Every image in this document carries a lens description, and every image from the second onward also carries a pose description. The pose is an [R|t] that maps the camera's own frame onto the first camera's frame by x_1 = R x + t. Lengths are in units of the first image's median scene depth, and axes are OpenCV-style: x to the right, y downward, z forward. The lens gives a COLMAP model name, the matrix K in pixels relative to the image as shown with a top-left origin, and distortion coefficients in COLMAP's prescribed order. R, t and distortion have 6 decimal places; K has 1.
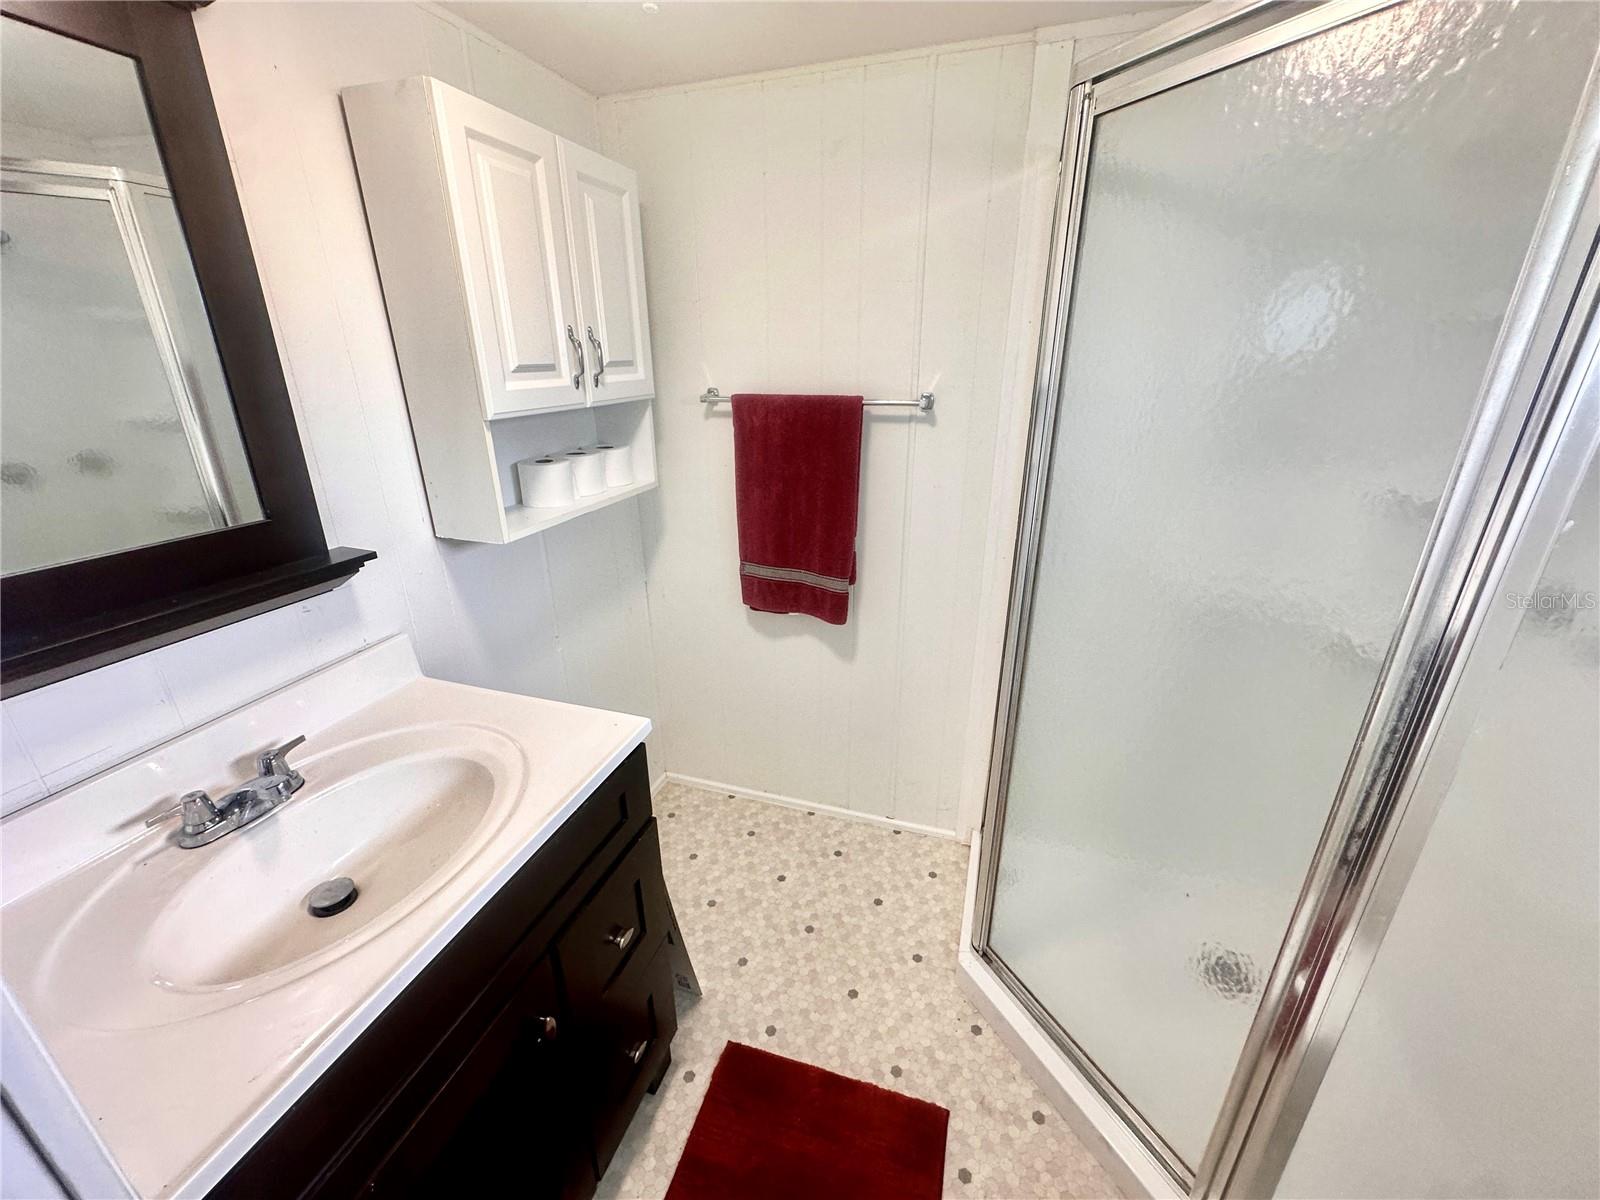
lens RADIAL K [[640.7, 0, 795.2], [0, 640.7, 598.9], [0, 0, 1]] dist [-0.005767, 0.001709]
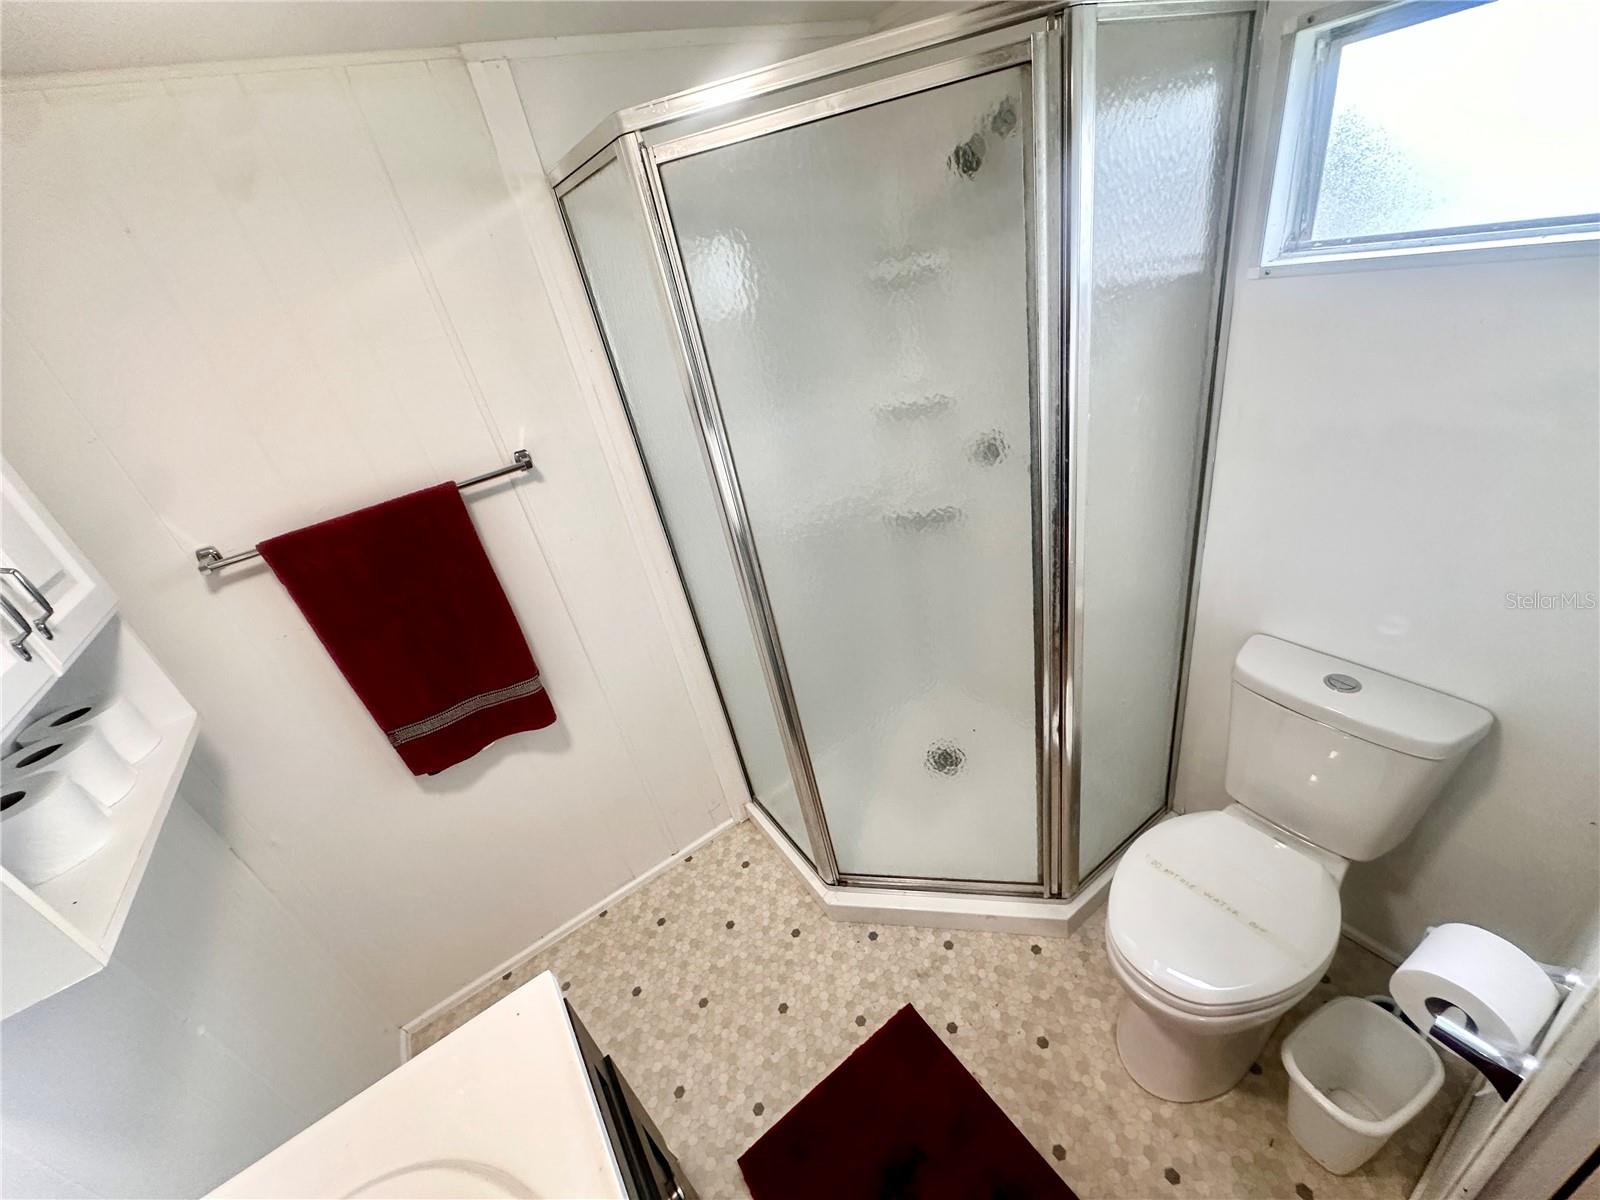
lens RADIAL K [[640.7, 0, 797.8], [0, 640.7, 601.0], [0, 0, 1]] dist [-0.005767, 0.001709]
pose [[0.606133, -0.484186, 0.631004, -0.214373], [0.456017, 0.861564, 0.223058, -0.157187], [-0.651653, 0.152546, 0.743020, 0.111992]]
